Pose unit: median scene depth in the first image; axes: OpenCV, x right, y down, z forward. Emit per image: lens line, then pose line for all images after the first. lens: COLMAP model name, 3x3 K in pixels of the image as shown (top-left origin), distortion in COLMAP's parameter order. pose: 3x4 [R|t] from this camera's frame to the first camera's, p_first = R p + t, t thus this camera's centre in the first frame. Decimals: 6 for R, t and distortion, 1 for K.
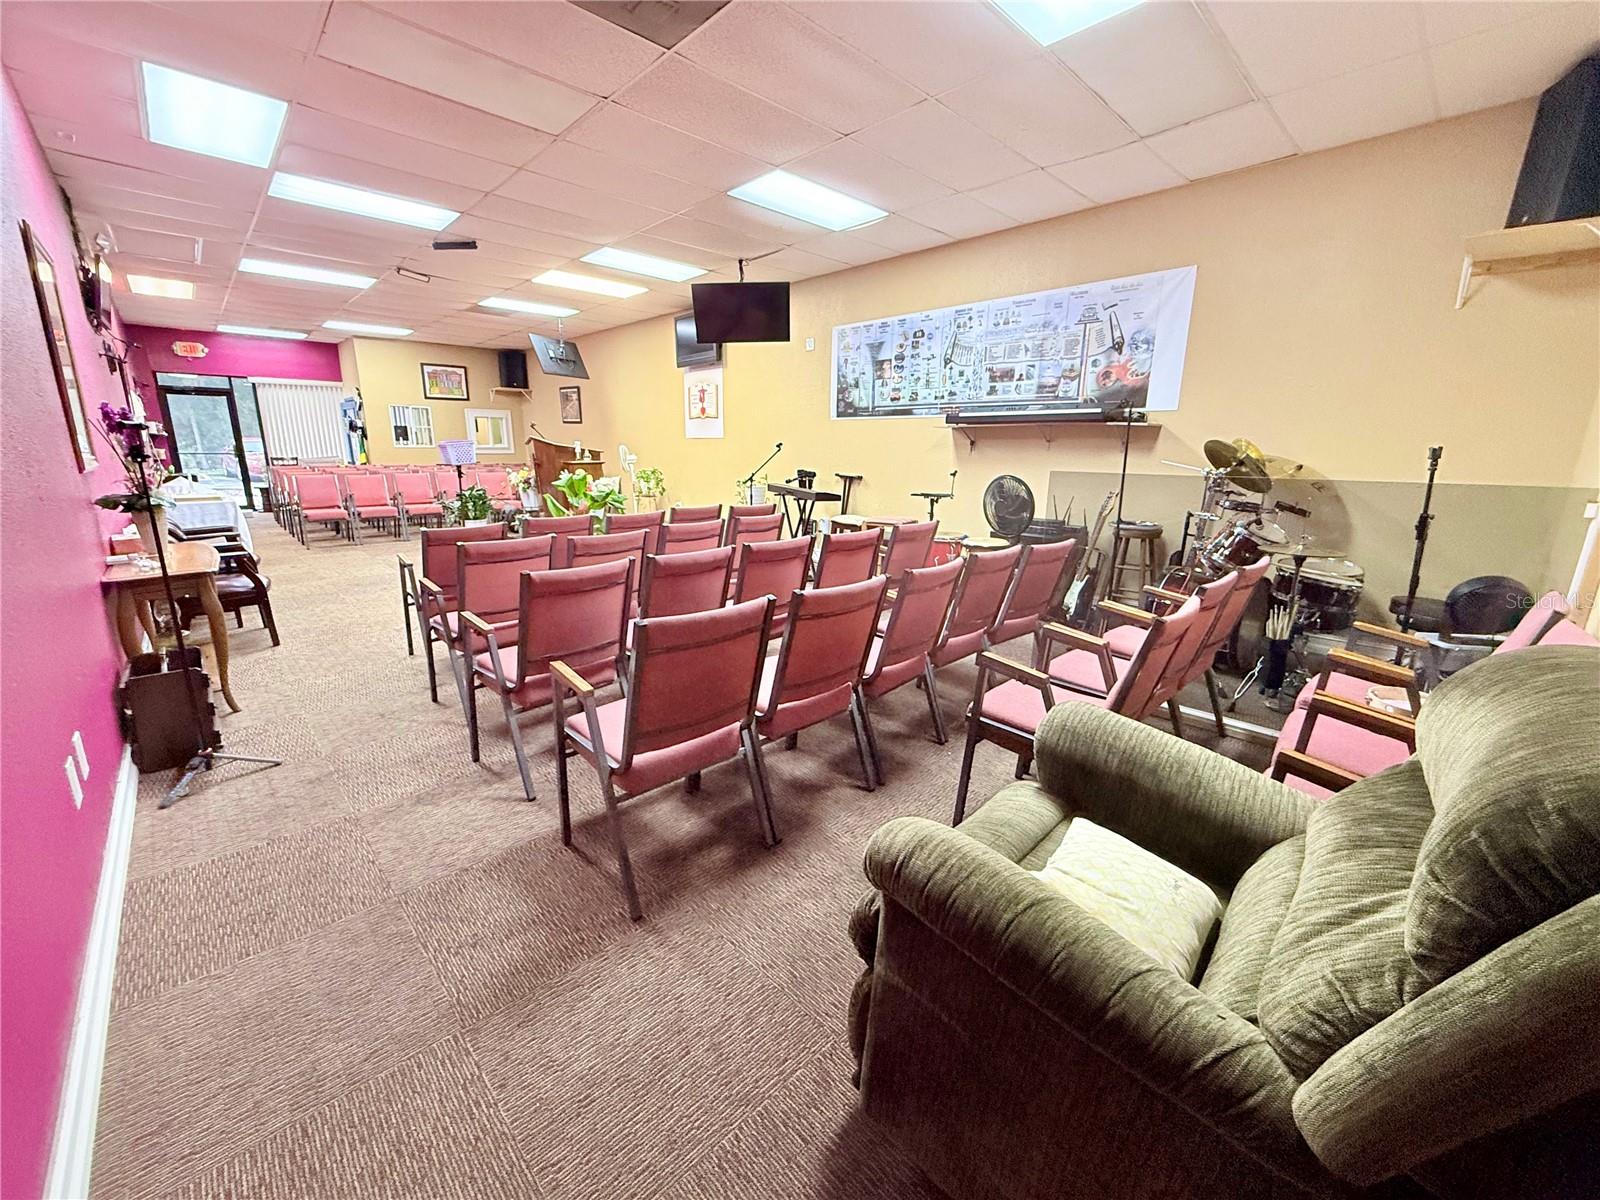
lens RADIAL K [[641.5, 0, 799.6], [0, 641.5, 598.2], [0, 0, 1]] dist [-0.002029, 0.000161]
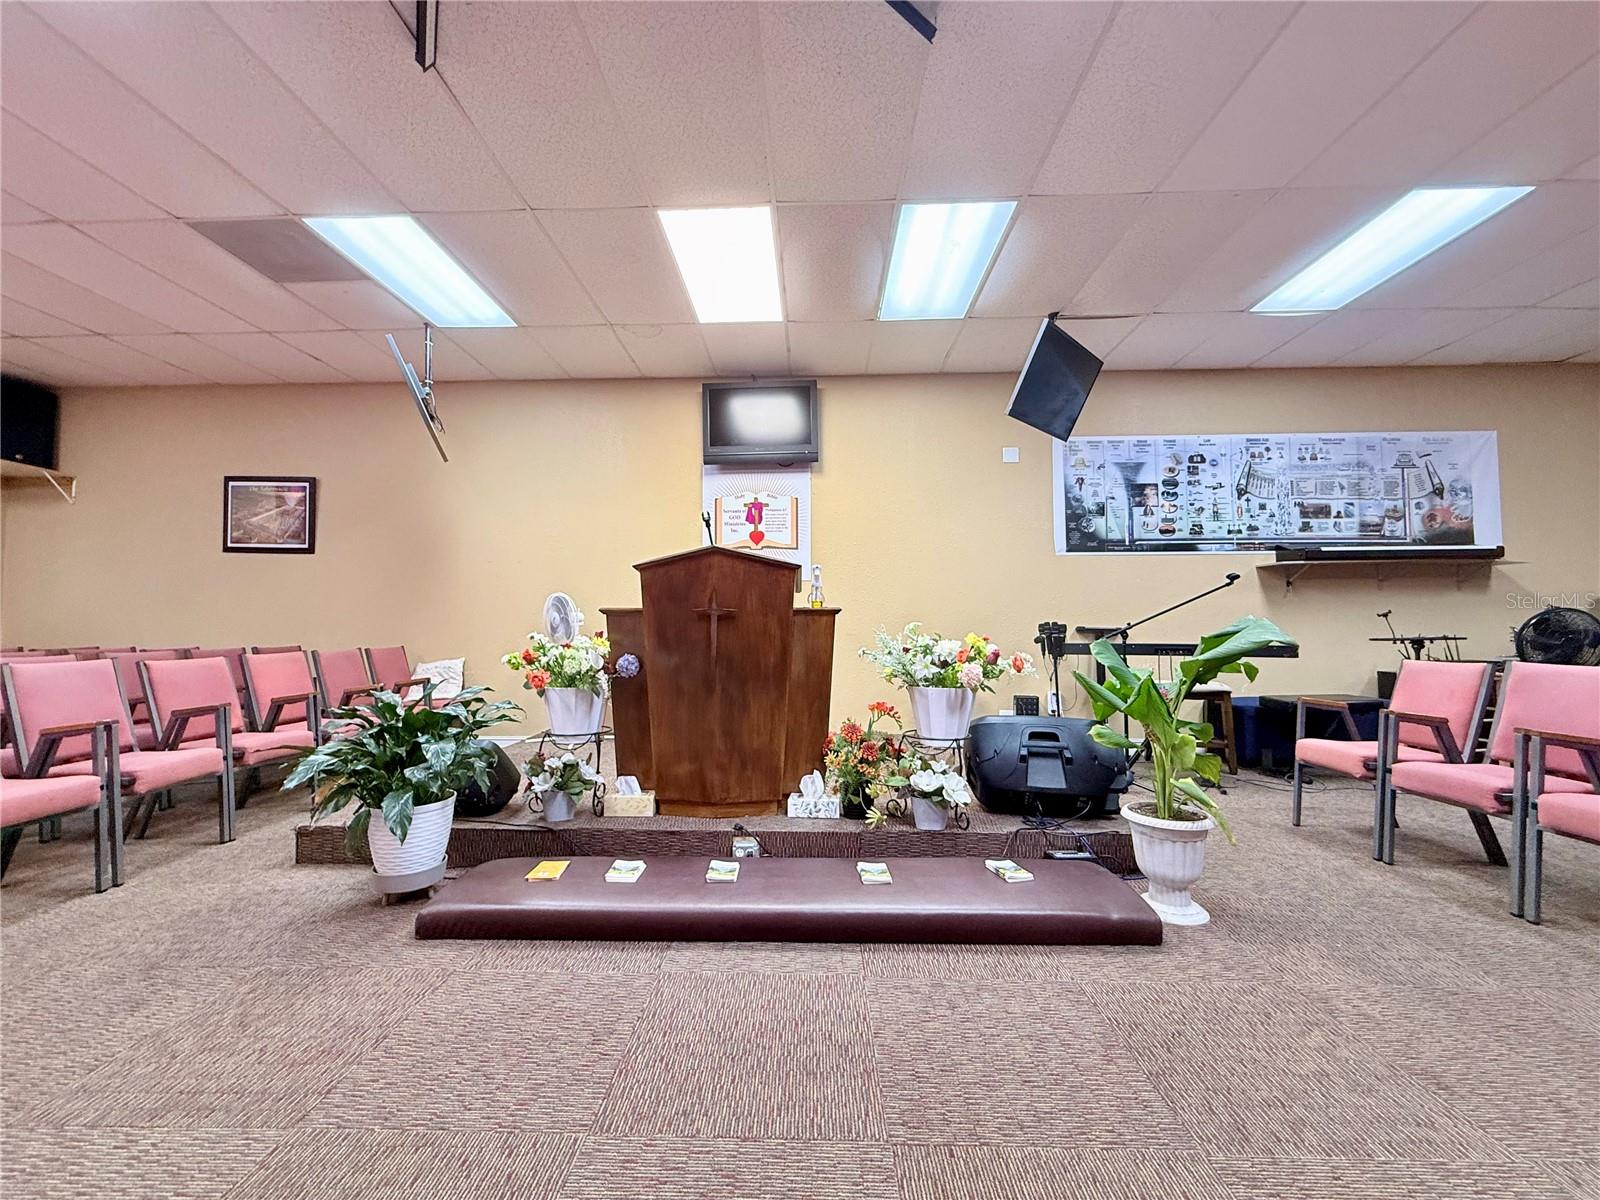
lens RADIAL K [[641.5, 0, 799.1], [0, 641.5, 583.6], [0, 0, 1]] dist [-0.002029, 0.000161]
pose [[0.709521, -0.008909, 0.704628, -0.803254], [0.176732, 0.970212, -0.165693, -0.209252], [-0.682162, 0.242093, 0.689961, 0.832725]]
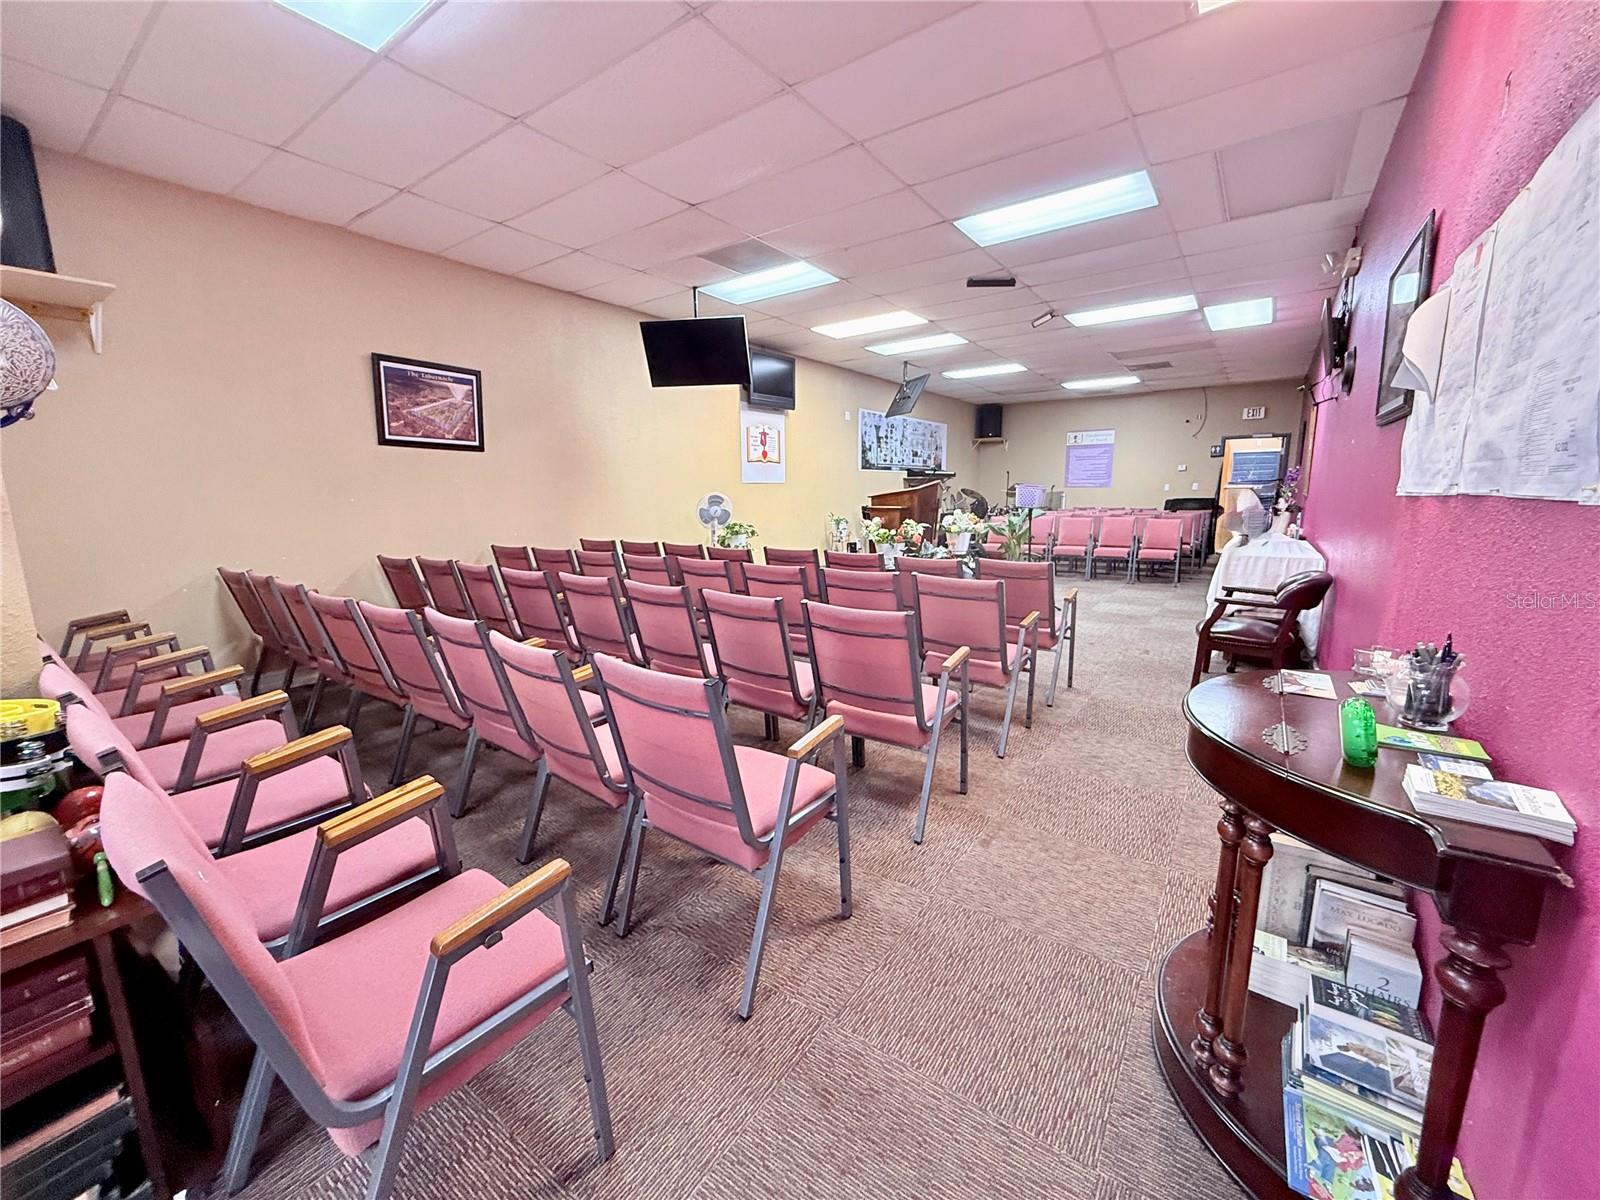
lens RADIAL K [[641.5, 0, 792.4], [0, 641.5, 603.0], [0, 0, 1]] dist [-0.002029, 0.000161]
pose [[-0.189703, -0.185860, 0.964090, -1.630223], [0.231072, 0.945888, 0.227819, -0.427011], [-0.954263, 0.265992, -0.136491, 1.684271]]
